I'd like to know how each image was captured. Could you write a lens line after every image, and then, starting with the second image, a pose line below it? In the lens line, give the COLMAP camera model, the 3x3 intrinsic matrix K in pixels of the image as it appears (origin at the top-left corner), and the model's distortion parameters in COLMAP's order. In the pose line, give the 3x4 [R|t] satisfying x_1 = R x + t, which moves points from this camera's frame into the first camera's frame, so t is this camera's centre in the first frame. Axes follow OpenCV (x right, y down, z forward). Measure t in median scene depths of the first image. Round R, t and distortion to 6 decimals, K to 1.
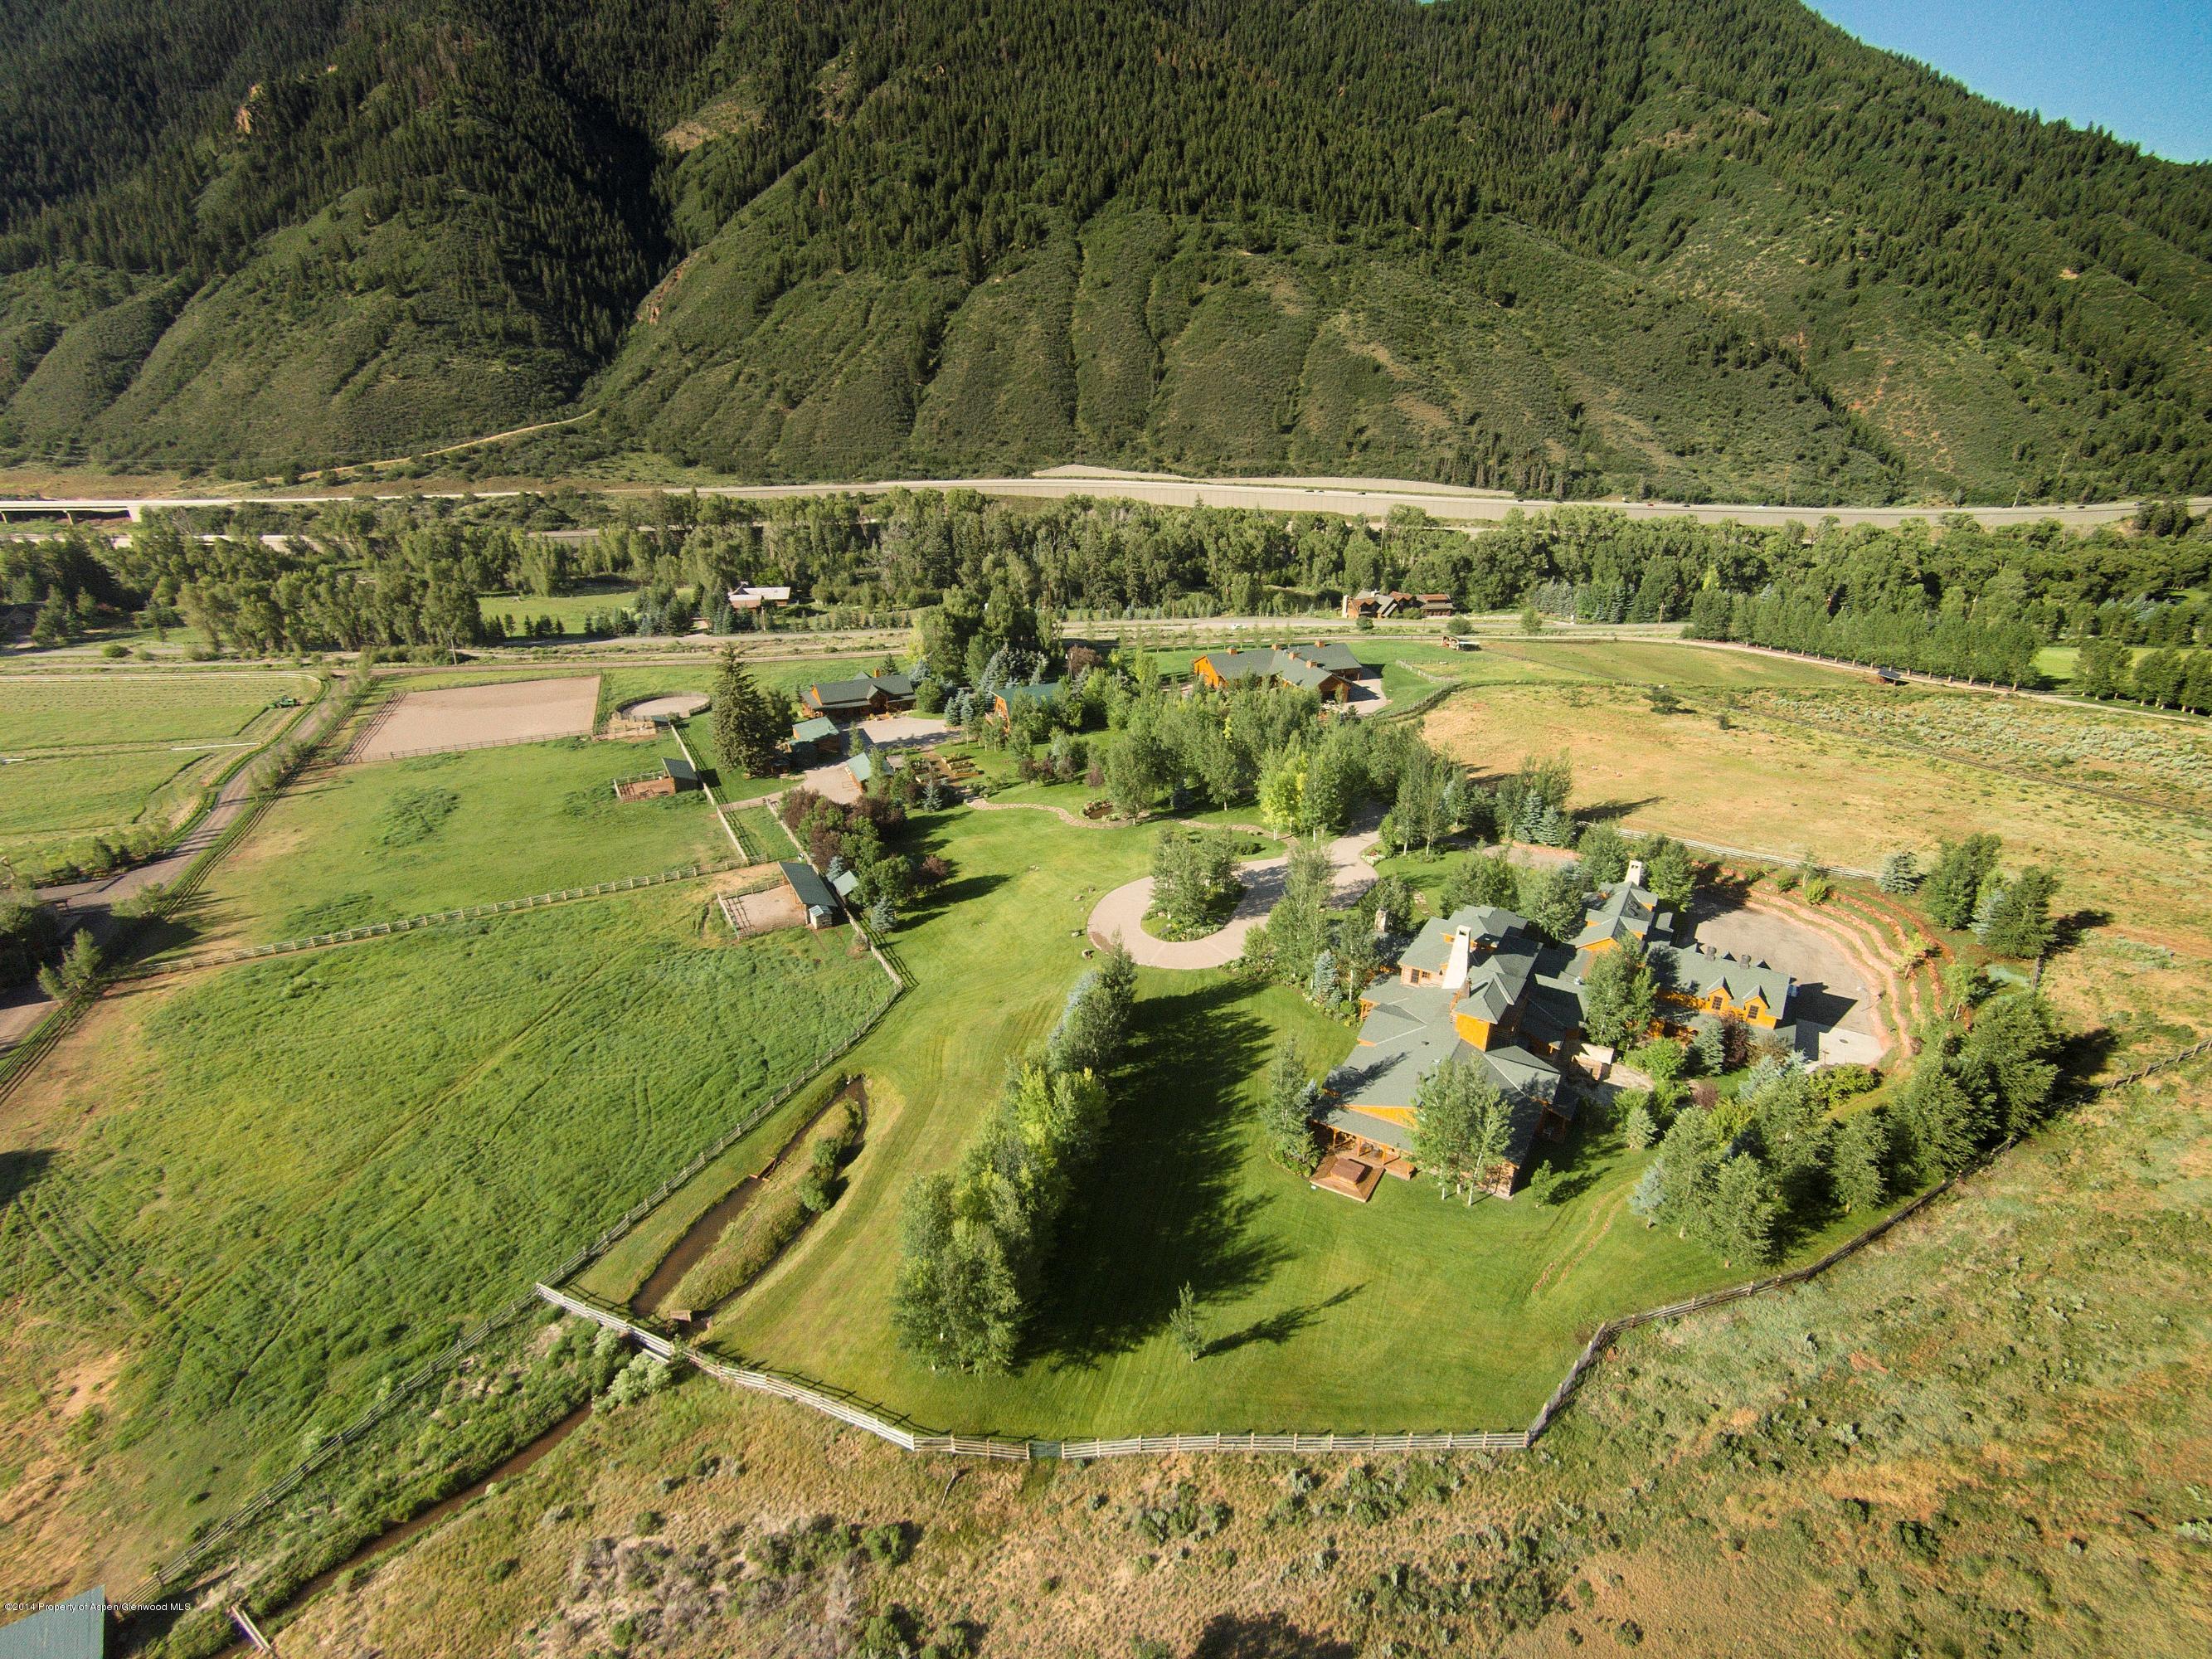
lens RADIAL K [[1125.8, 0, 1104.9], [0, 1125.8, 865.1], [0, 0, 1]] dist [-0.055543, 0.031900]
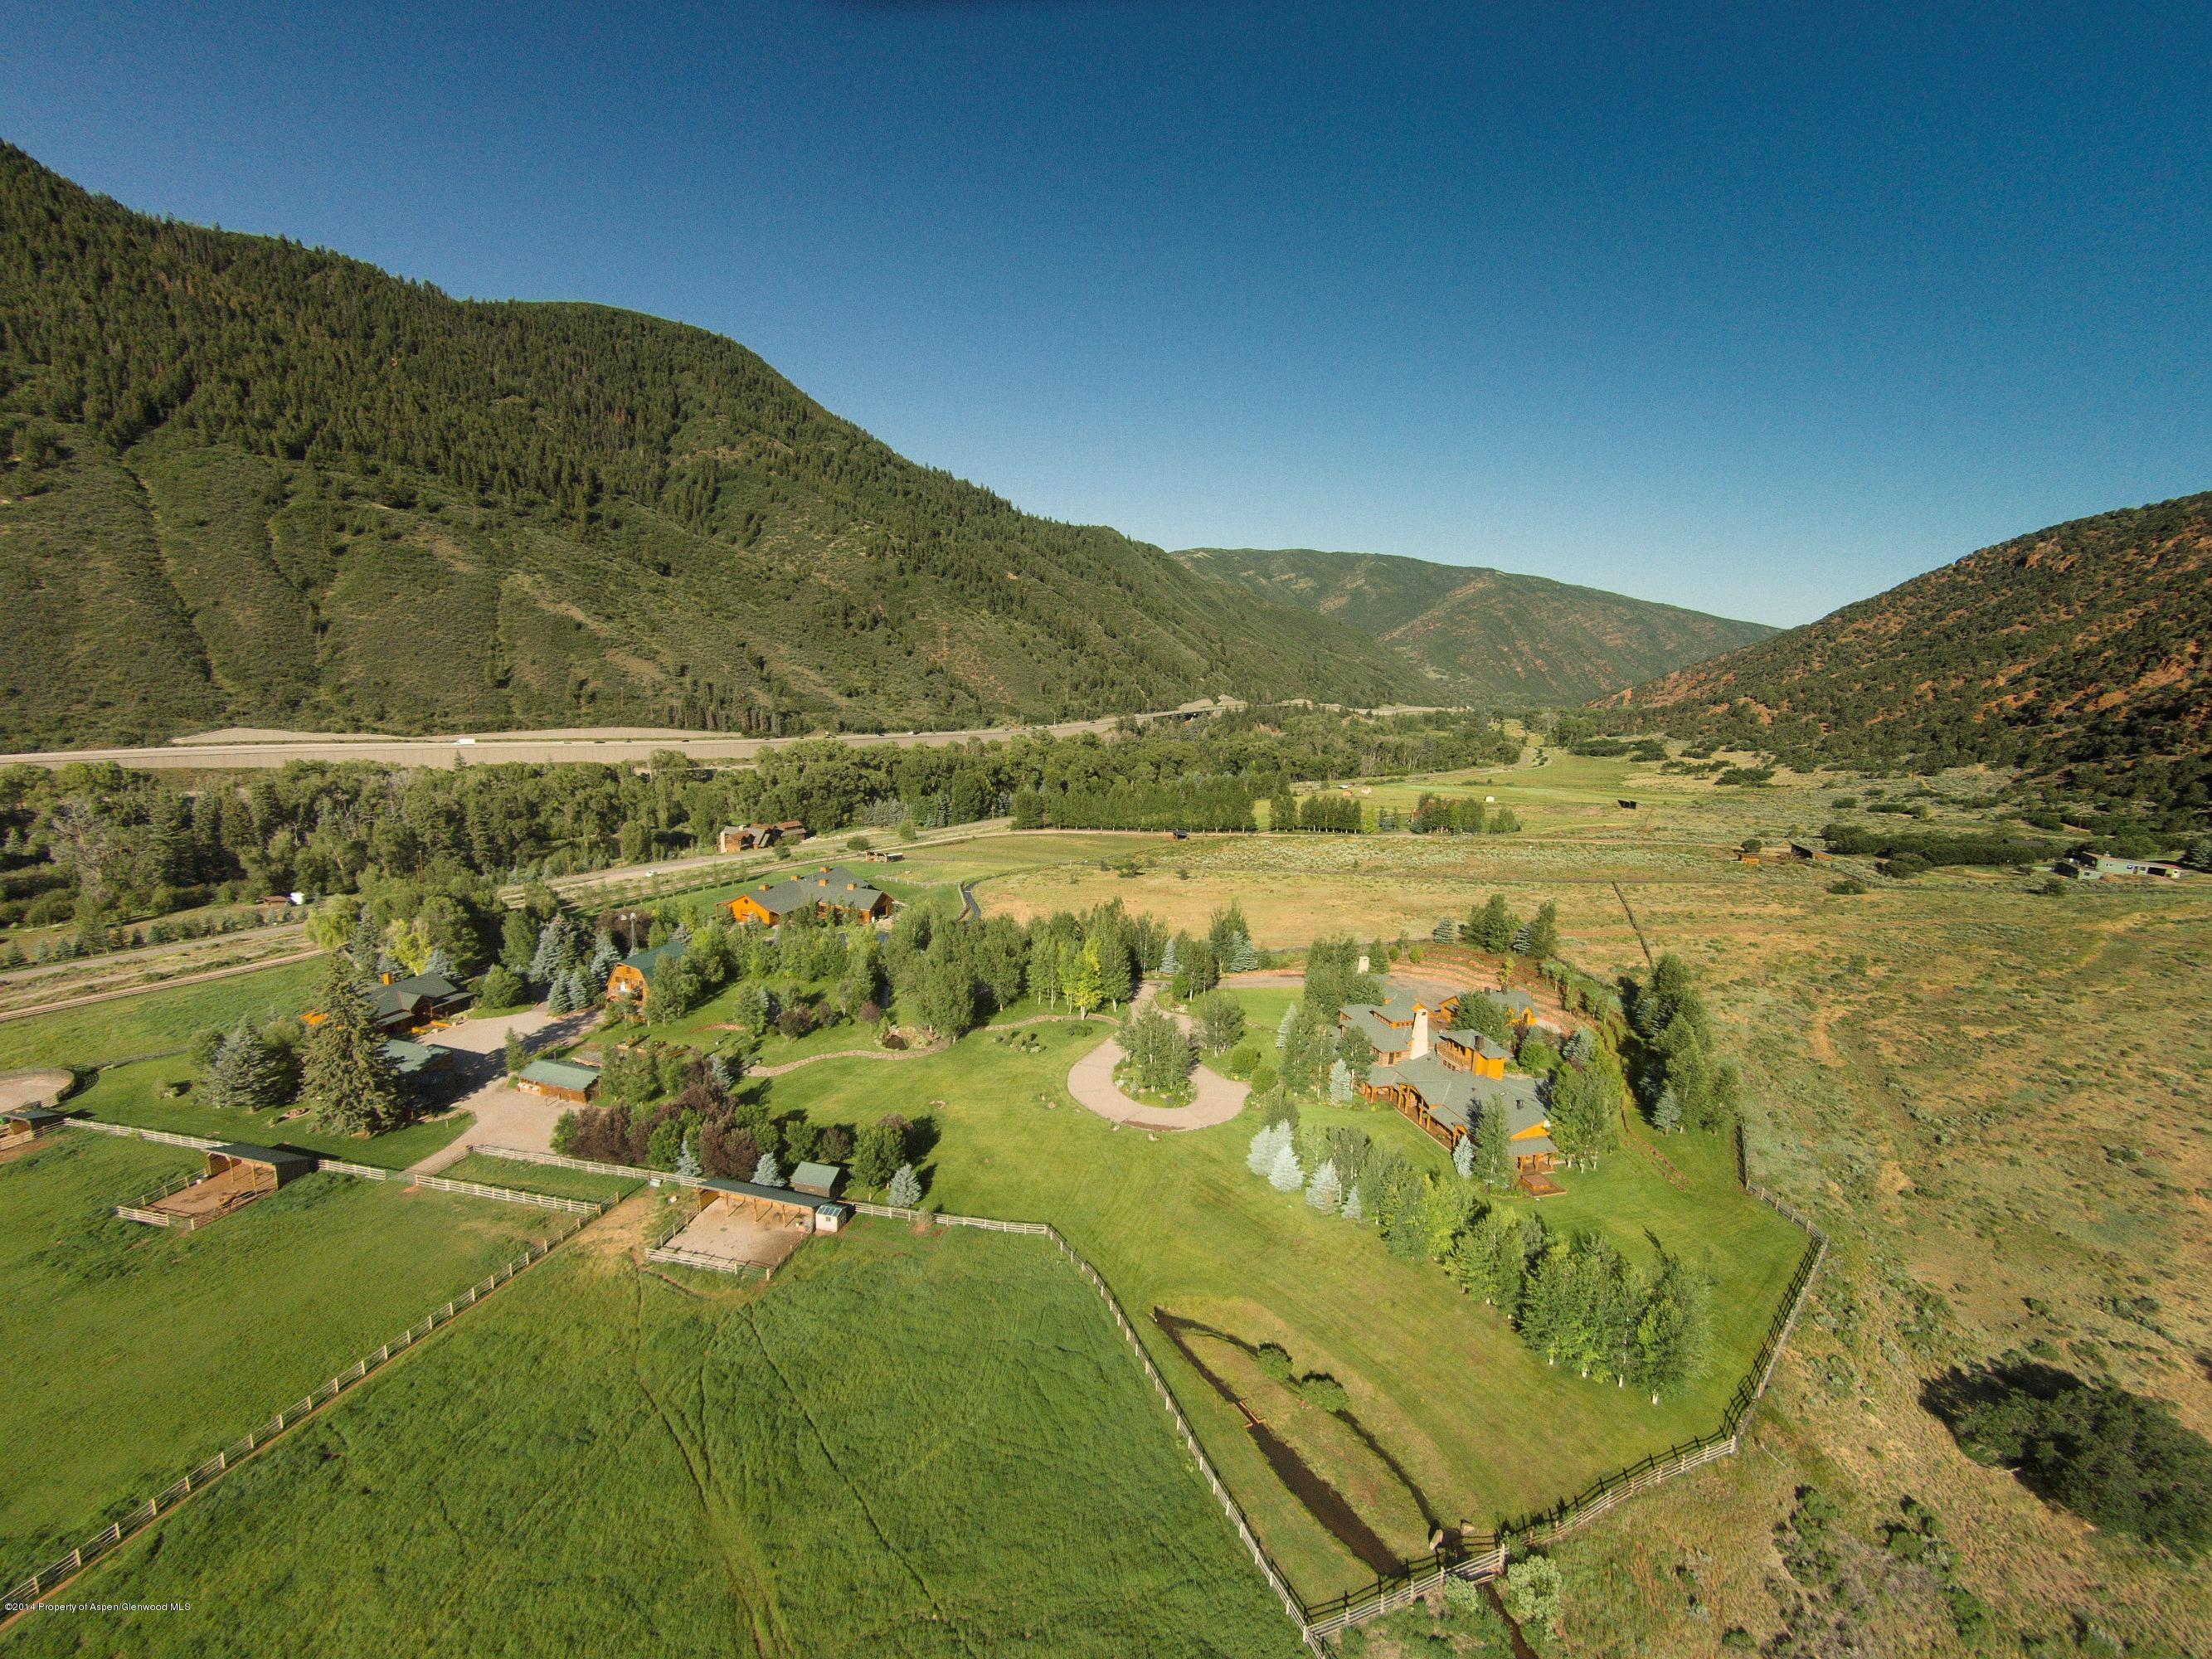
lens RADIAL K [[1058.9, 0, 1113.5], [0, 1058.9, 849.0], [0, 0, 1]] dist [-0.056115, 0.038011]
pose [[0.665625, -0.123928, 0.735924, -0.162172], [0.279099, 0.955896, -0.091467, -0.022563], [-0.692132, 0.266279, 0.670857, 0.063452]]
